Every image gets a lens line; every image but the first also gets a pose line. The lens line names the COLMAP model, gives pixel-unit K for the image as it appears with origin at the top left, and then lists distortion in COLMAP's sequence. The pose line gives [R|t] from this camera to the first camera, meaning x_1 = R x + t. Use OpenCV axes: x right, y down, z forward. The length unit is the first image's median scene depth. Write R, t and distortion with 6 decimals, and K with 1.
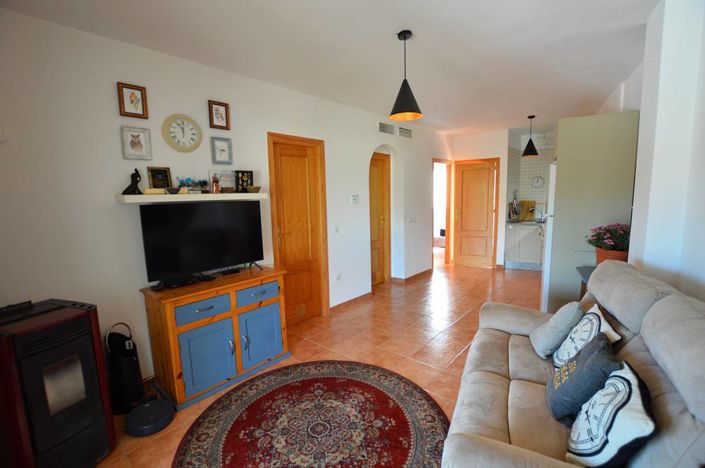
lens RADIAL K [[312.8, 0, 351.4], [0, 312.8, 236.5], [0, 0, 1]] dist [-0.027304, 0.000197]
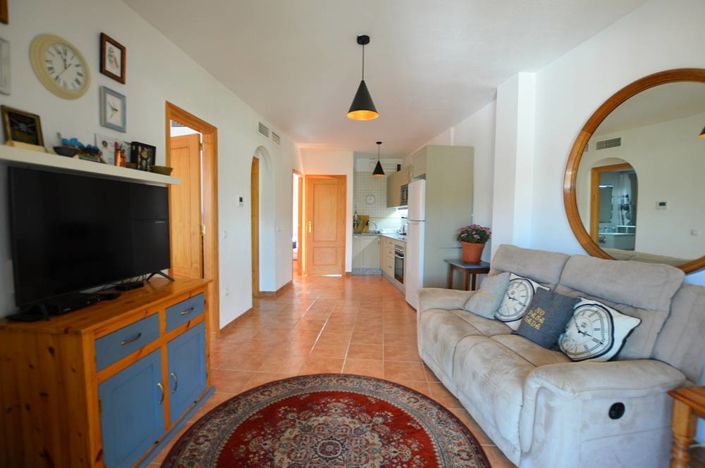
lens RADIAL K [[320.0, 0, 352.5], [0, 320.0, 234.0], [0, 0, 1]] dist [-0.028494, 0.000524]
pose [[0.810406, 0.002152, 0.585864, -0.424801], [0.041301, 0.997296, -0.060794, 0.066125], [-0.584411, 0.073465, 0.808126, 0.163853]]
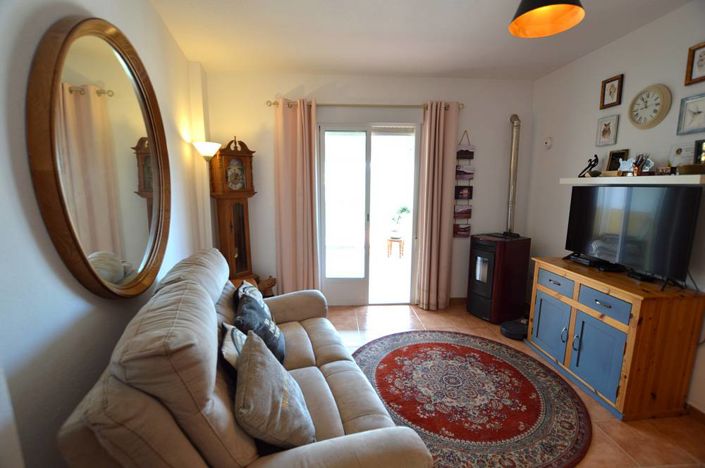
lens RADIAL K [[312.8, 0, 351.4], [0, 312.8, 236.5], [0, 0, 1]] dist [-0.027304, 0.000197]
pose [[-0.715075, 0.135996, -0.685691, 0.683051], [-0.071491, 0.961523, 0.265258, -0.144014], [0.695382, 0.238700, -0.677839, 1.058287]]
